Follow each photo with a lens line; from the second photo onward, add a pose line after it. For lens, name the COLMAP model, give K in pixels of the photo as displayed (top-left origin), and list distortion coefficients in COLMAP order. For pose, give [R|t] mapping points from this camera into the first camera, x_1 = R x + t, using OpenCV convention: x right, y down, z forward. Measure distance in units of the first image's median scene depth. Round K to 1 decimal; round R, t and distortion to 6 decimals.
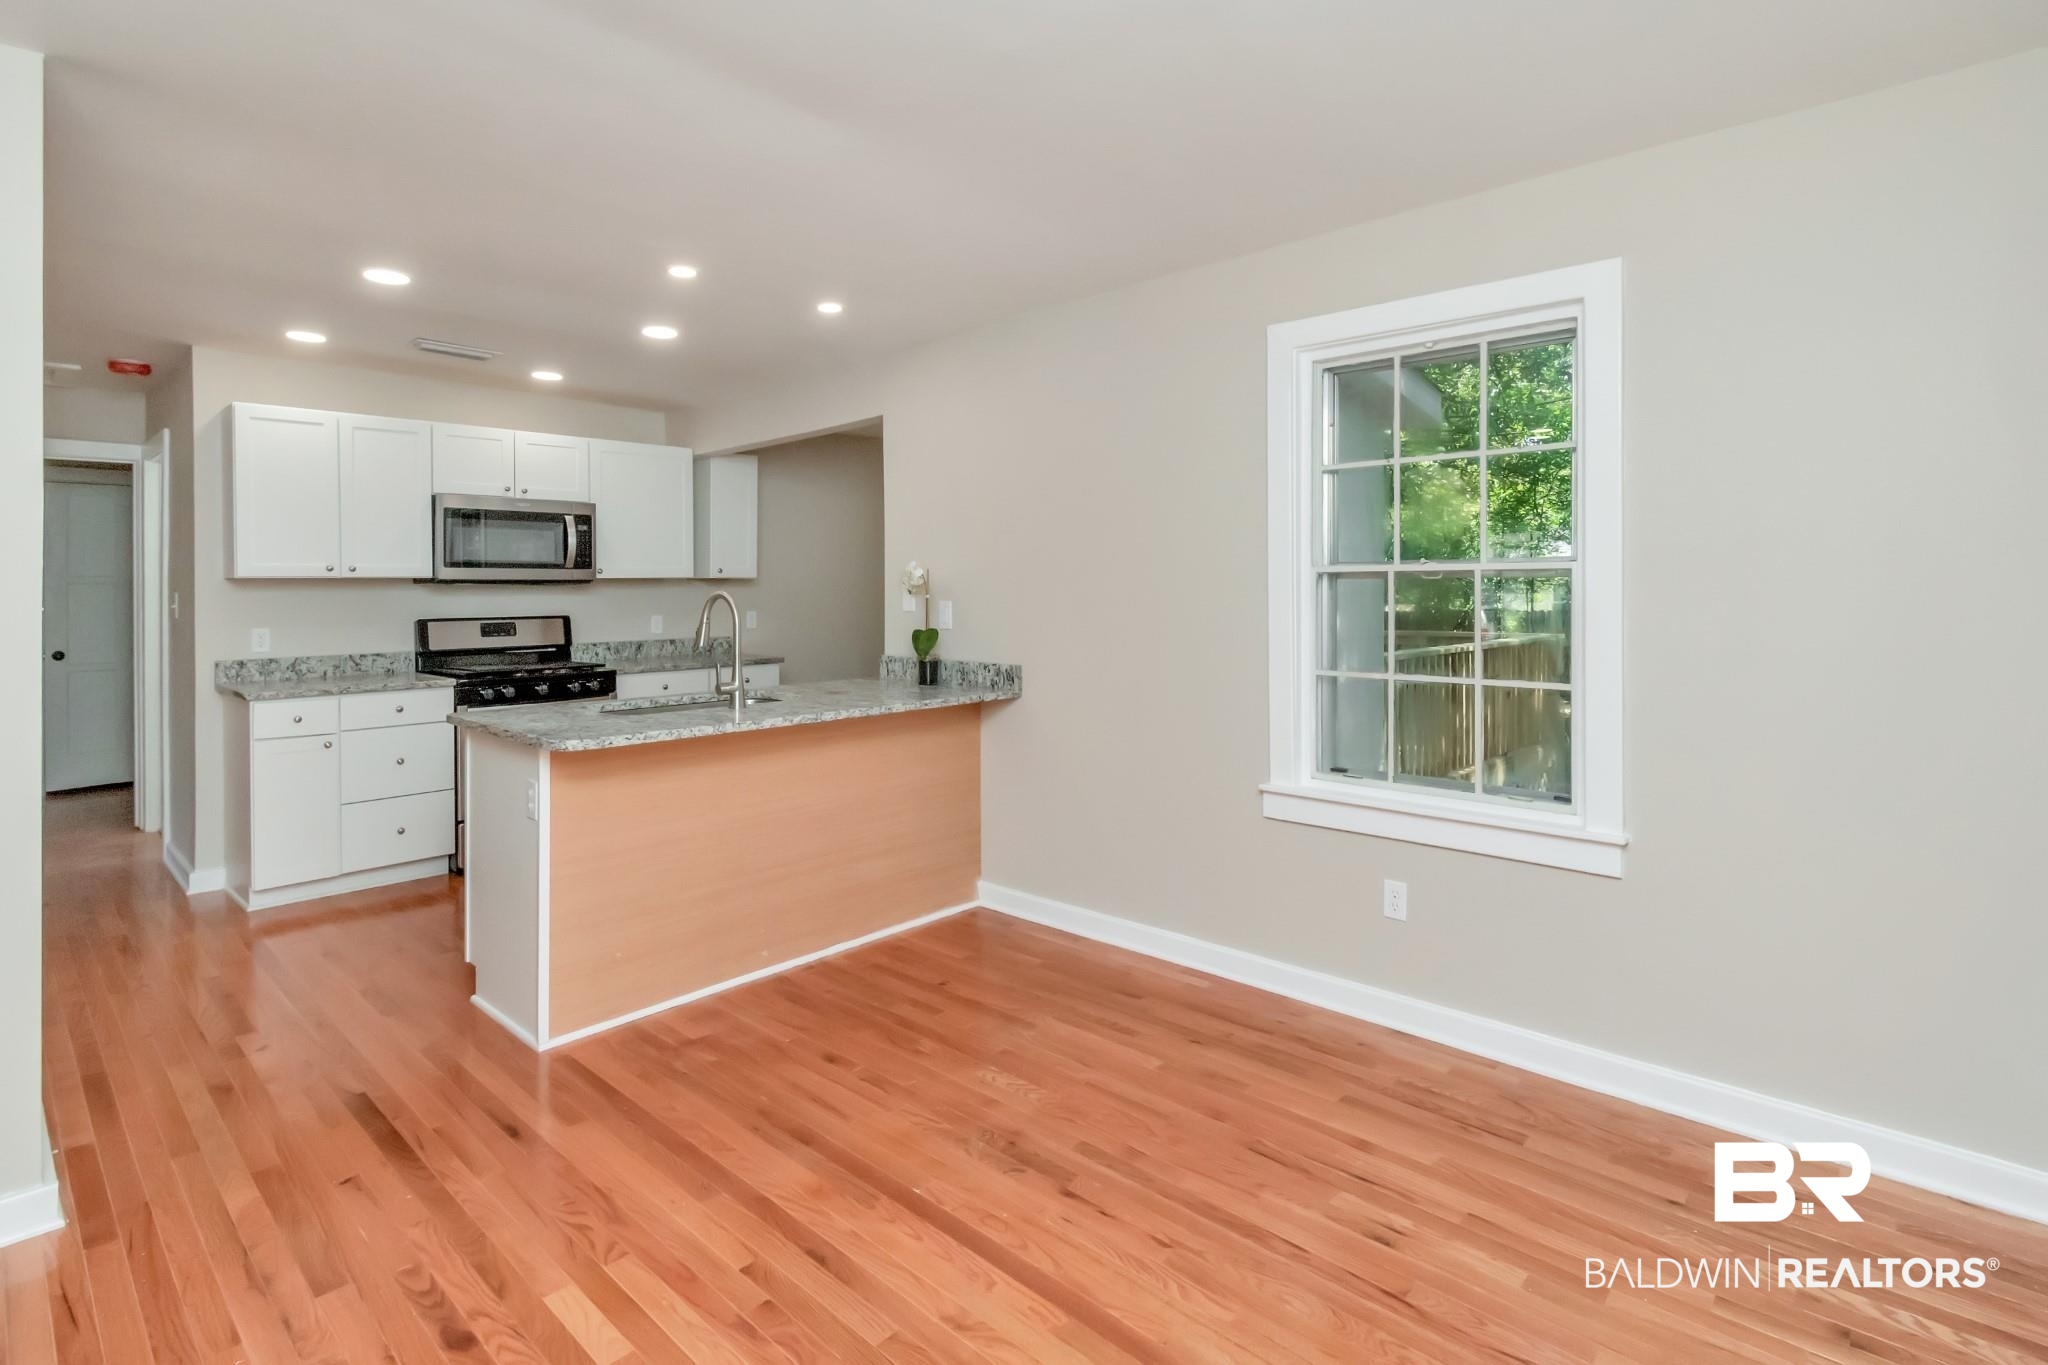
lens RADIAL K [[1023.0, 0, 1065.8], [0, 1023.0, 575.3], [0, 0, 1]] dist [0.005766, -0.003970]
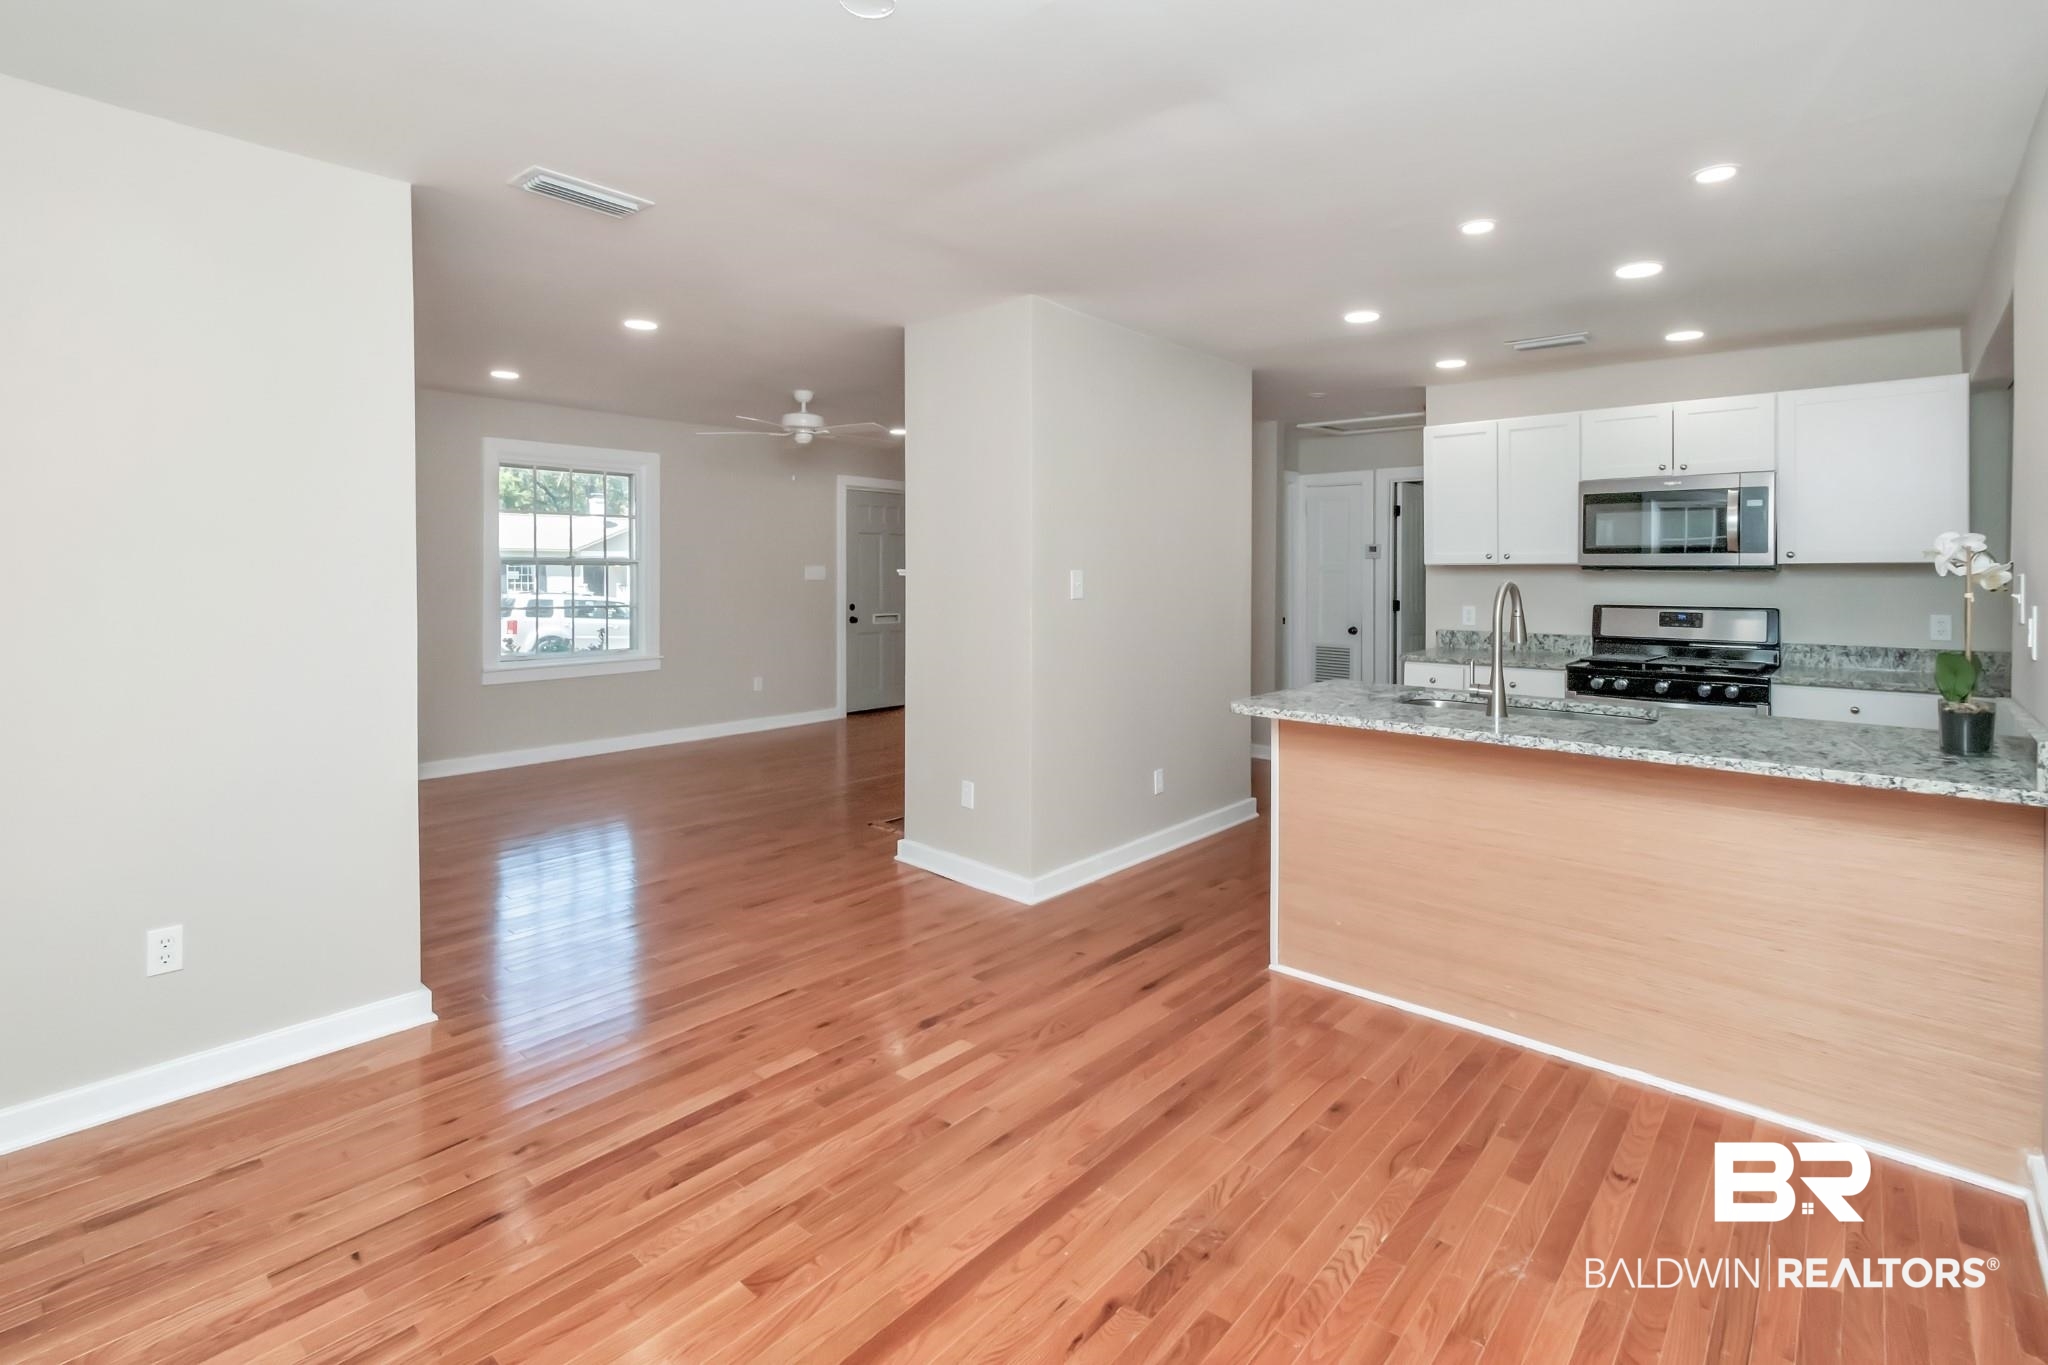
lens RADIAL K [[961.9, 0, 964.4], [0, 961.9, 570.6], [0, 0, 1]] dist [0.005579, -0.001514]
pose [[-0.029505, 0.007553, -0.999536, 0.381891], [0.002961, 0.999968, 0.007469, 0.000204], [0.999560, -0.002740, -0.029526, 0.440809]]
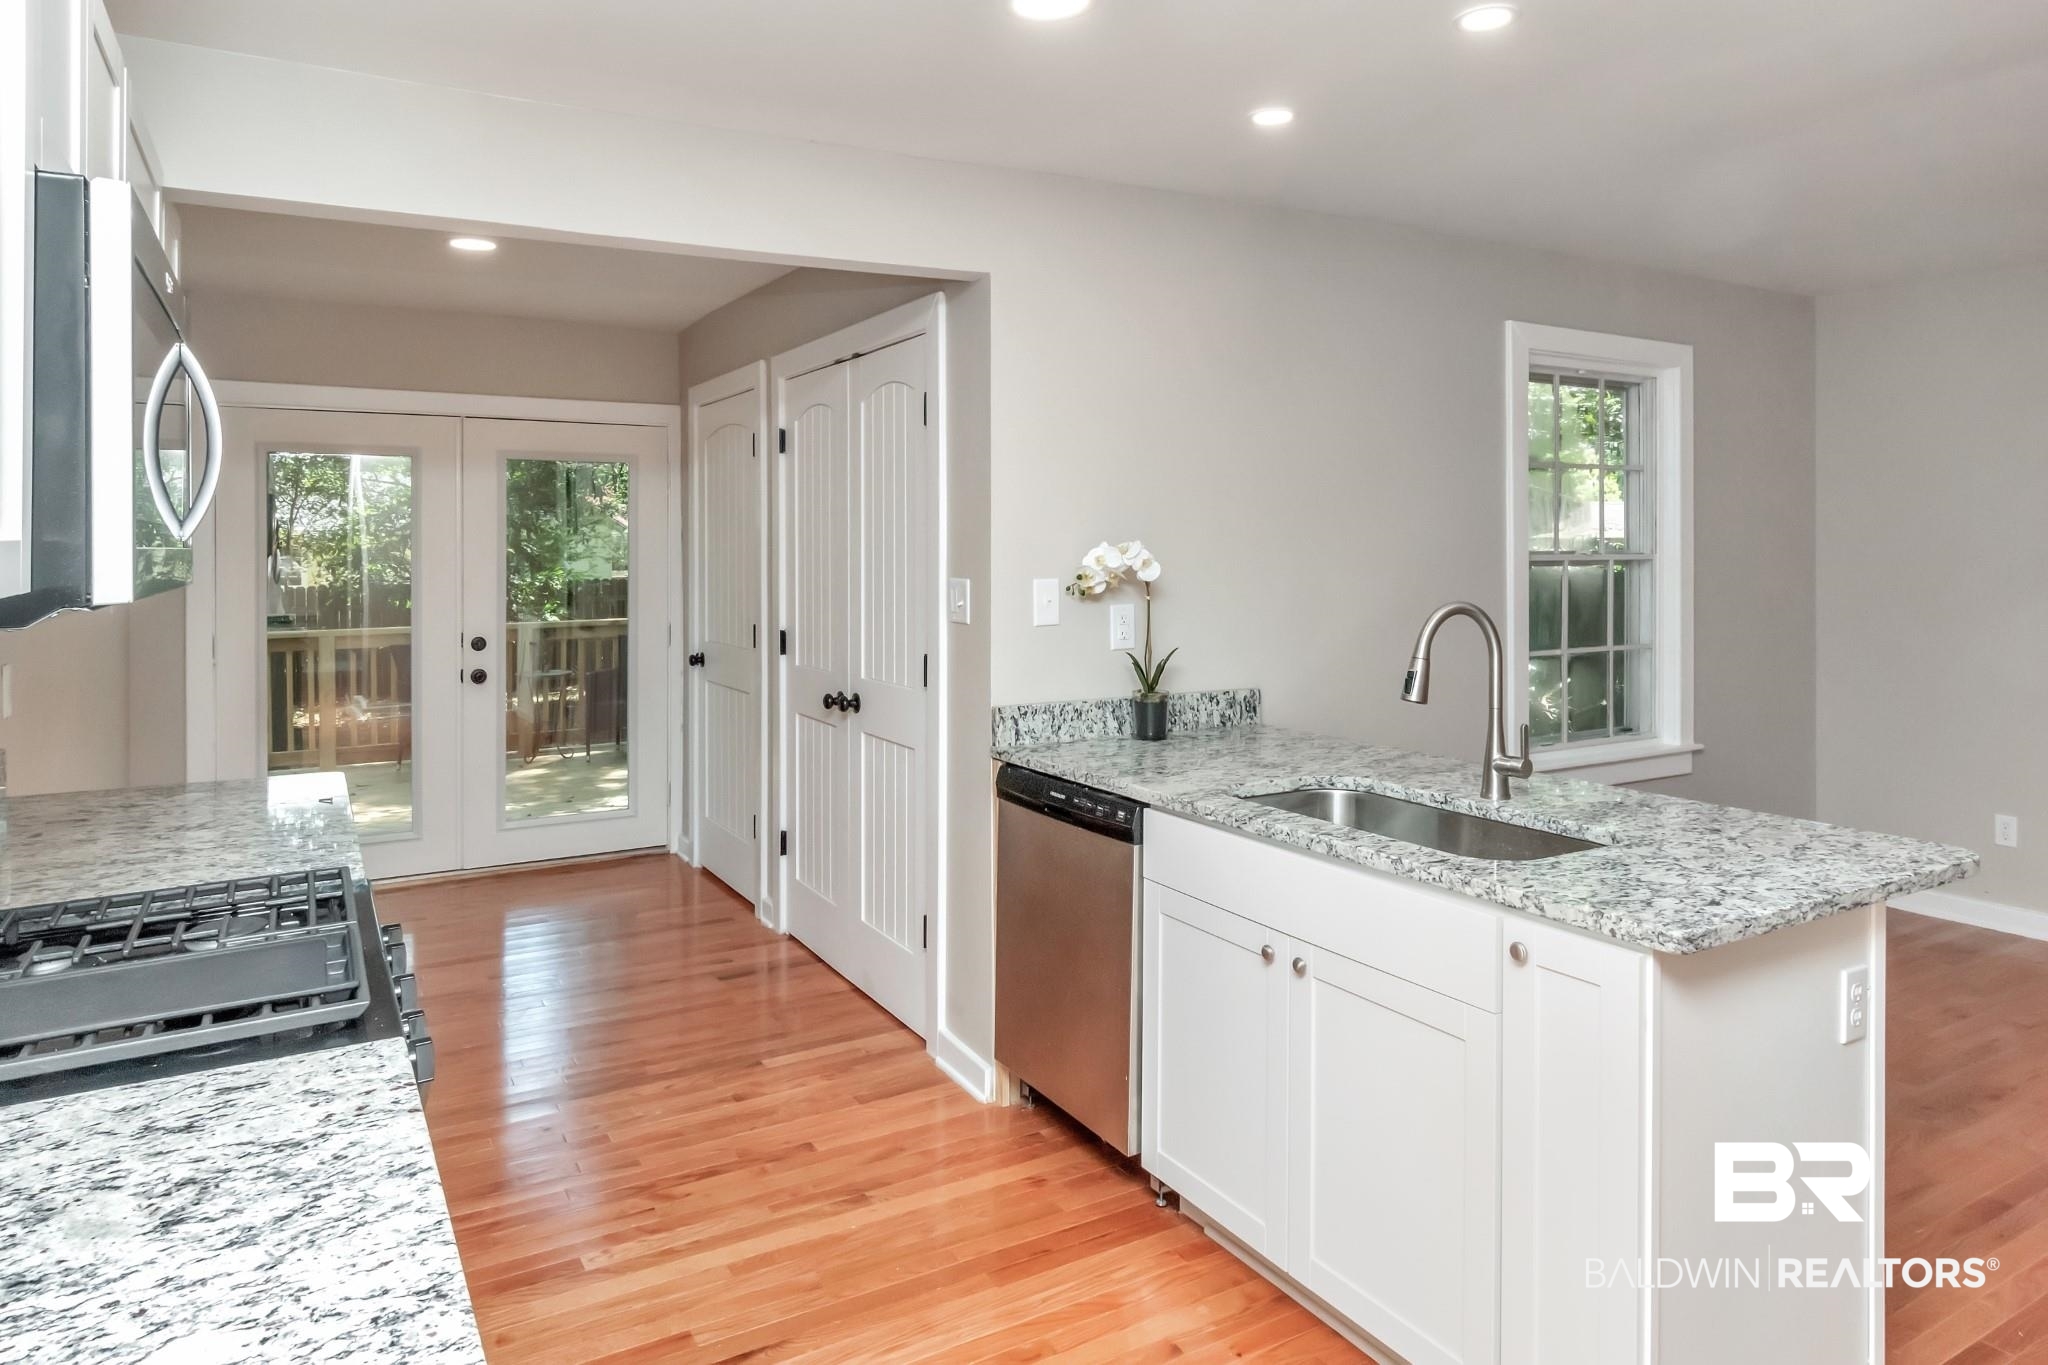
lens RADIAL K [[1245.8, 0, 1006.0], [0, 1245.8, 540.9], [0, 0, 1]] dist [0.003967, -0.009613]
pose [[0.309653, 0.007531, 0.950820, -0.833382], [-0.009015, 0.999947, -0.004985, -0.008765], [-0.950807, -0.007028, 0.309704, 0.801796]]
